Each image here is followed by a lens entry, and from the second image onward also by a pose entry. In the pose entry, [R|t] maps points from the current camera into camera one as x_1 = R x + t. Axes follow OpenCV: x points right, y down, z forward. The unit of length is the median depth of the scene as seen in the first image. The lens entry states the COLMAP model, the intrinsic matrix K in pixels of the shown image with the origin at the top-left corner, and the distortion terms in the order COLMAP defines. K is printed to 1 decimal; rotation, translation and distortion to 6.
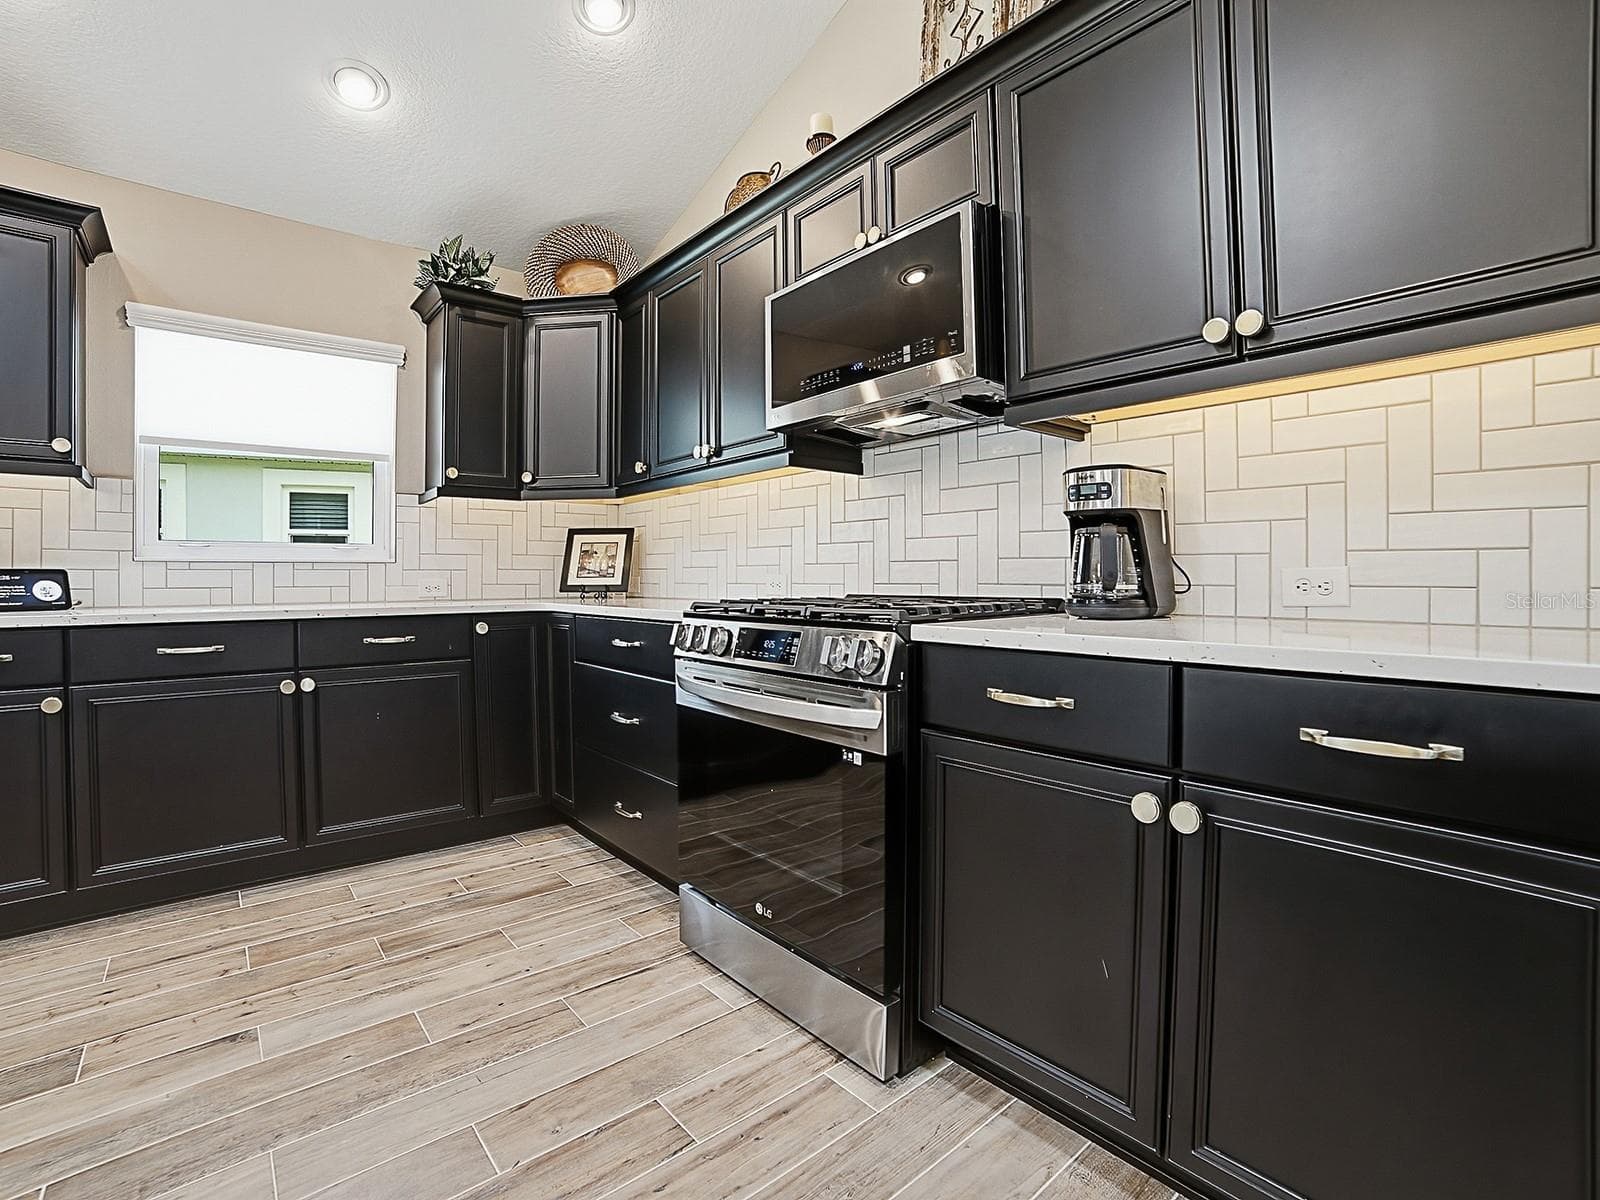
lens RADIAL K [[755.5, 0, 777.2], [0, 755.5, 564.8], [0, 0, 1]] dist [-0.065622, 0.021253]
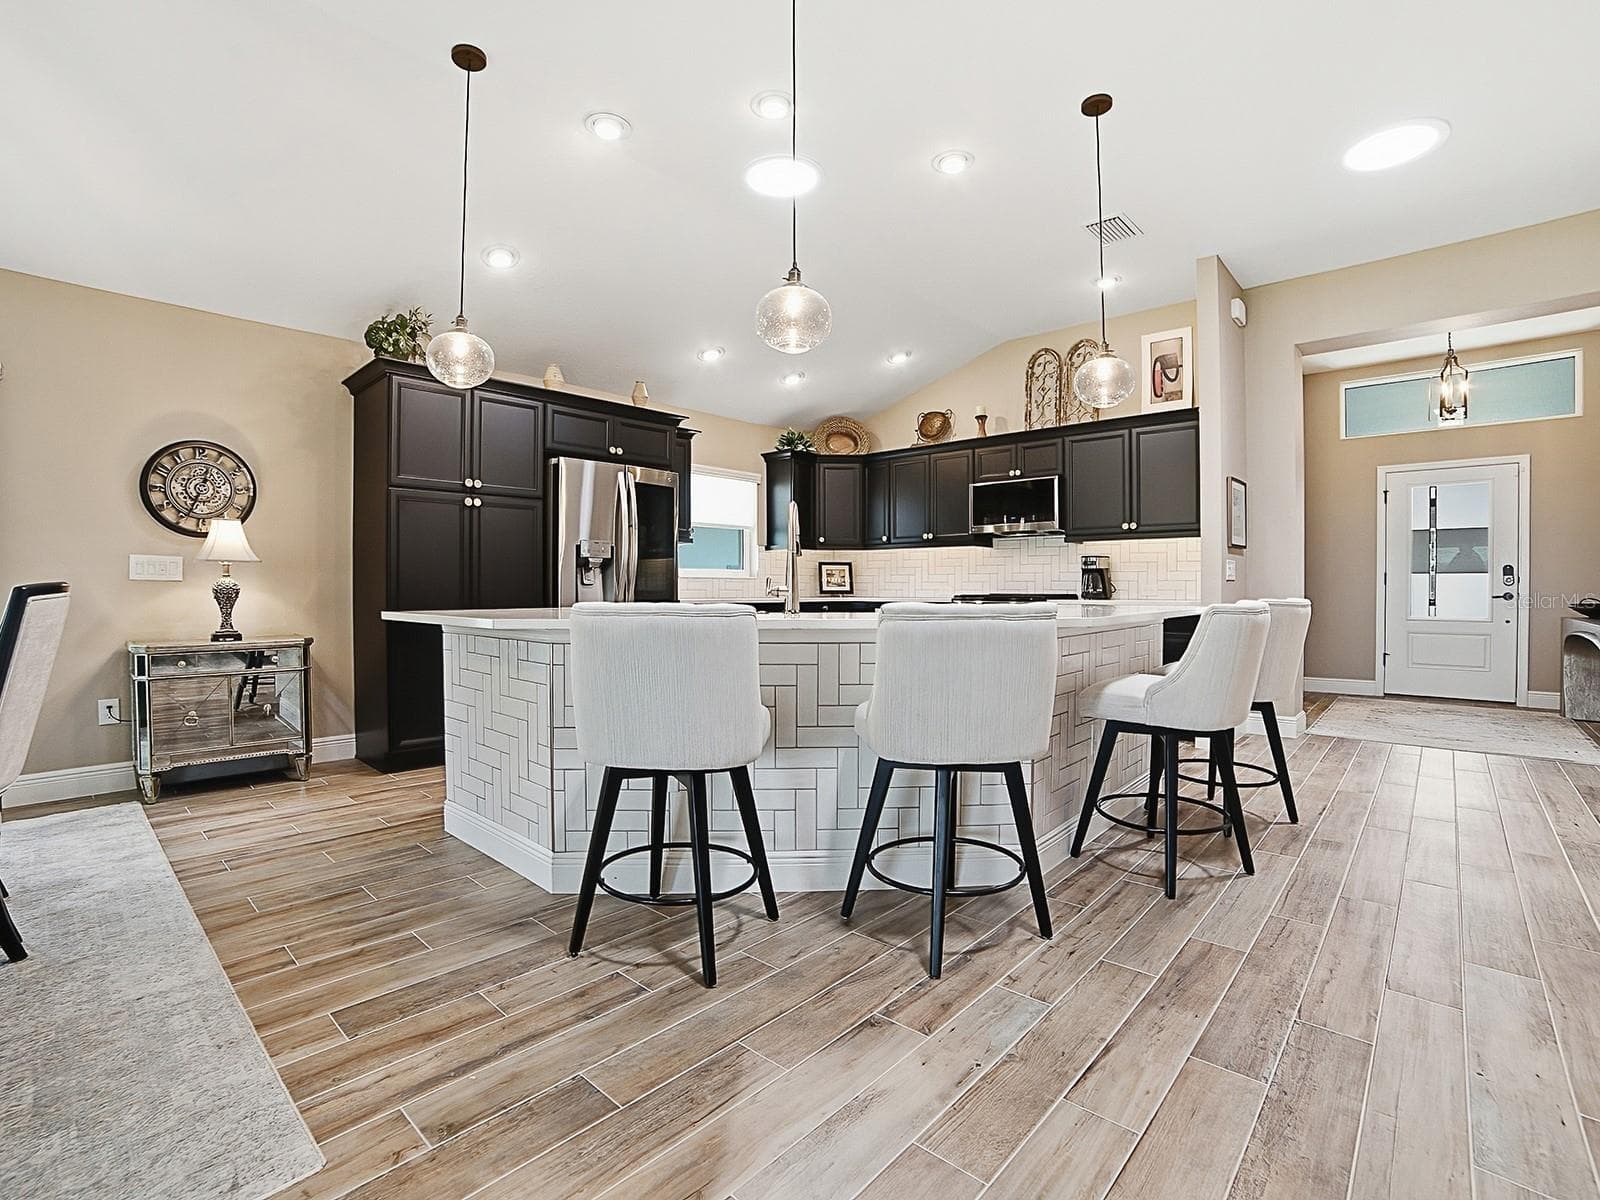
lens RADIAL K [[755.5, 0, 796.4], [0, 755.5, 590.5], [0, 0, 1]] dist [-0.065622, 0.021253]
pose [[0.989847, 0.006465, 0.141987, -0.979123], [-0.009169, 0.999789, 0.018393, -0.014455], [-0.141838, -0.019508, 0.989698, -1.551962]]
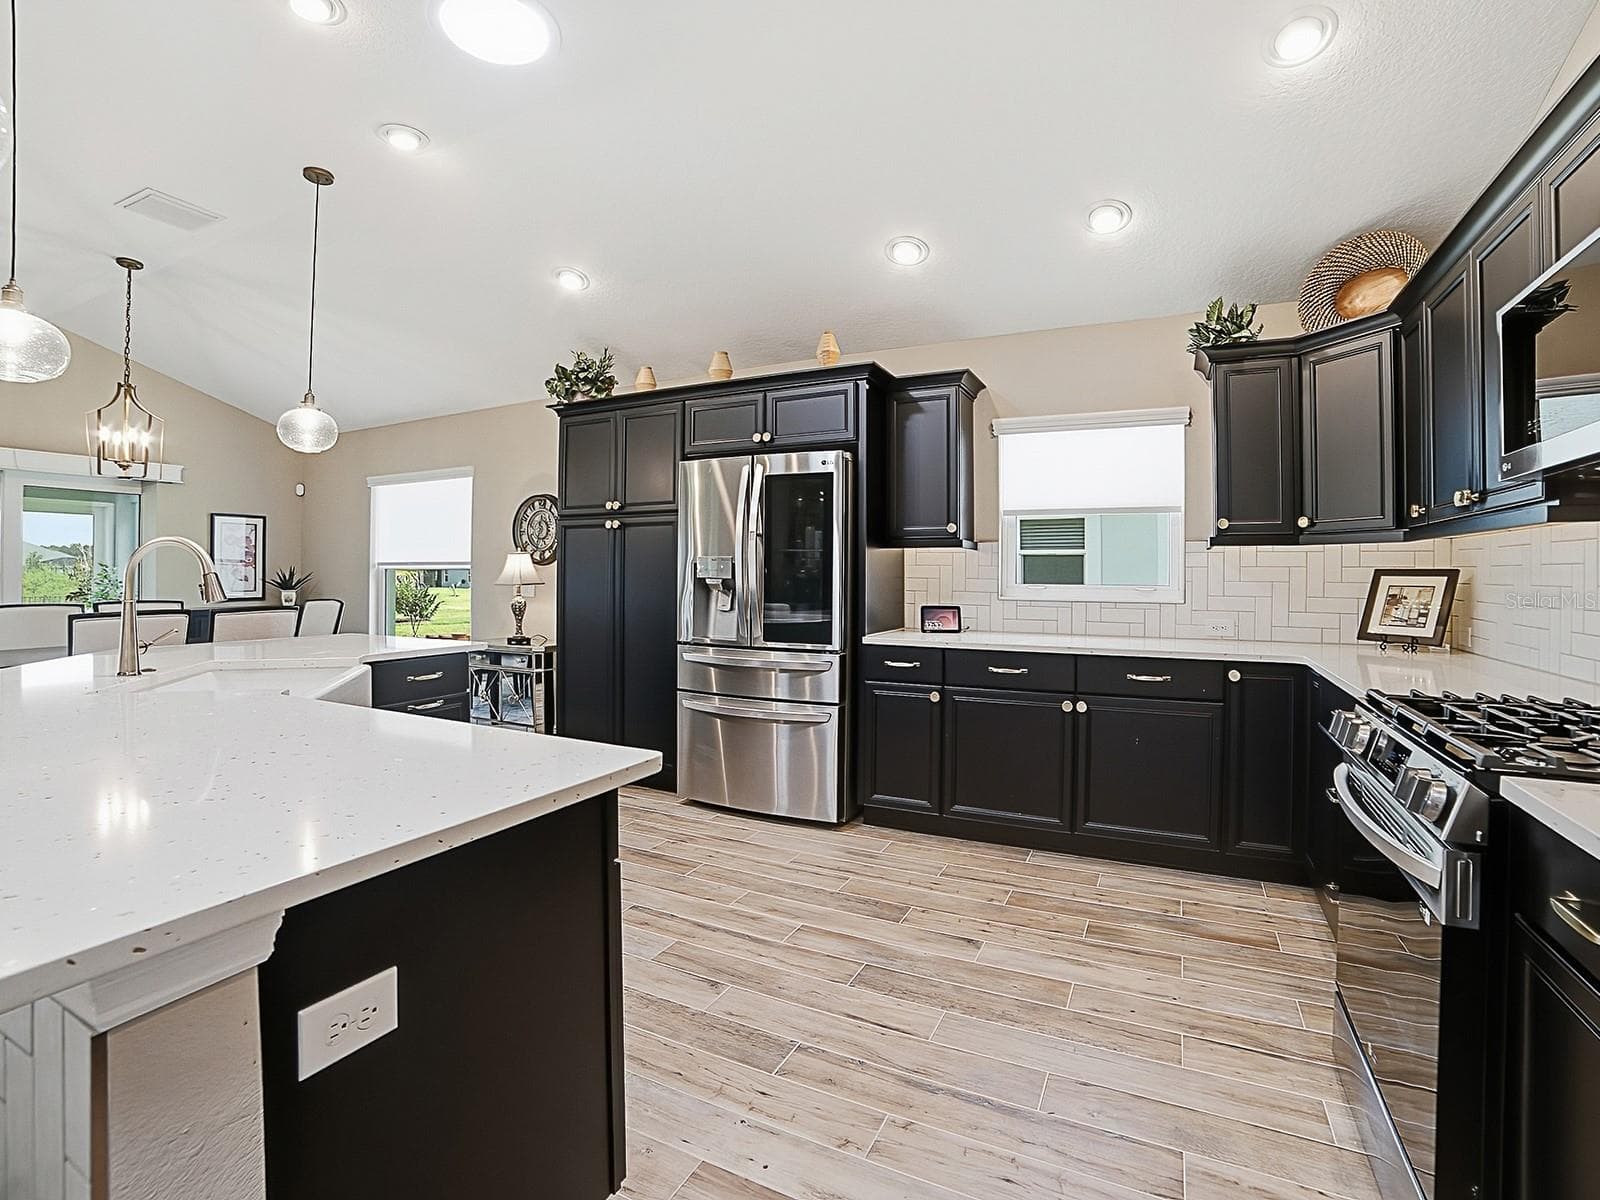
lens RADIAL K [[755.5, 0, 812.2], [0, 755.5, 567.7], [0, 0, 1]] dist [-0.065622, 0.021253]
pose [[0.437583, 0.002328, -0.899175, 0.338814], [0.006062, 0.999966, 0.005540, -0.092546], [0.899158, -0.007875, 0.437554, 0.020231]]
